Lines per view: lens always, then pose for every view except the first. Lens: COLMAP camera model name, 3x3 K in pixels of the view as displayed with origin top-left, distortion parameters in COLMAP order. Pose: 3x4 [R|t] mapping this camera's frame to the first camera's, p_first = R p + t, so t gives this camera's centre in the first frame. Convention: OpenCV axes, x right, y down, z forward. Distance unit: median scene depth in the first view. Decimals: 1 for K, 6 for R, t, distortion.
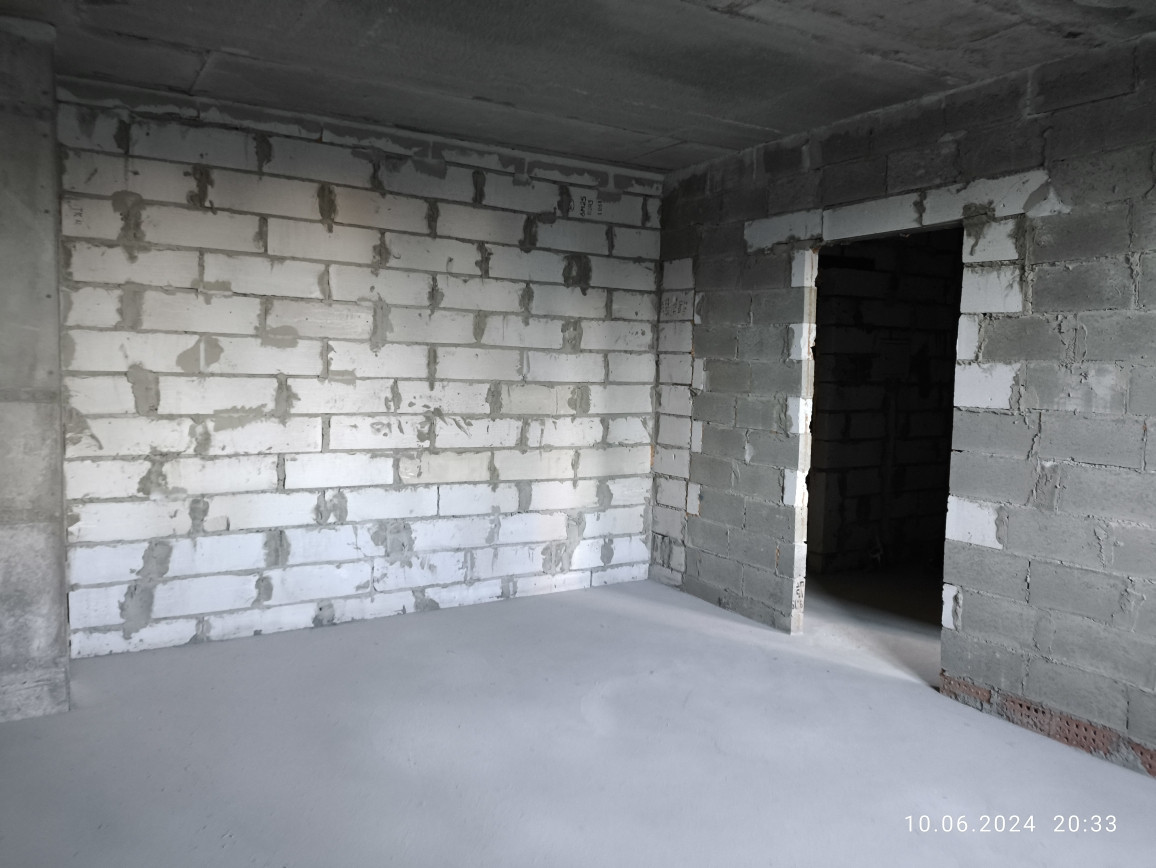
lens RADIAL K [[853.2, 0, 609.7], [0, 853.2, 424.9], [0, 0, 1]] dist [0.076964, -0.101588]
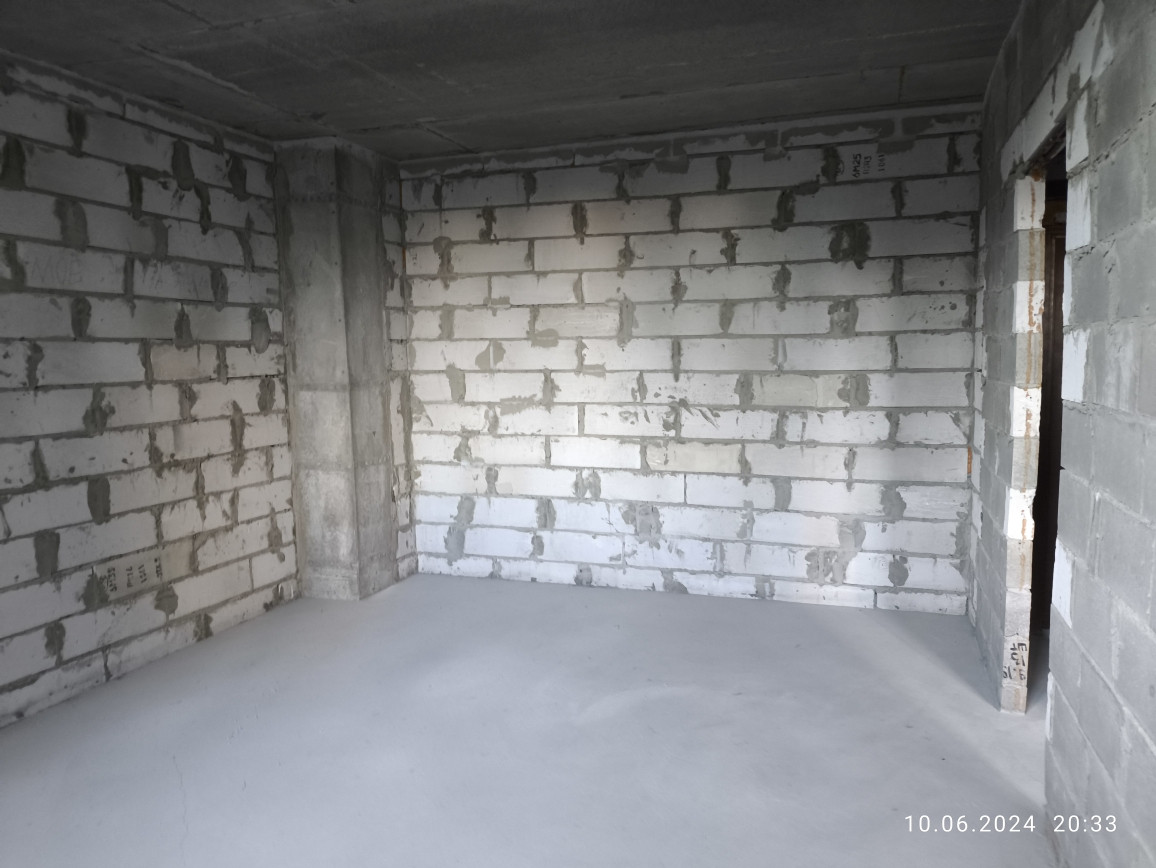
lens RADIAL K [[853.2, 0, 569.6], [0, 853.2, 440.9], [0, 0, 1]] dist [0.076964, -0.101588]
pose [[0.634601, 0.044856, -0.771537, 0.537064], [-0.024262, 0.998978, 0.038124, -0.005379], [0.772459, -0.005475, 0.635041, 0.255710]]
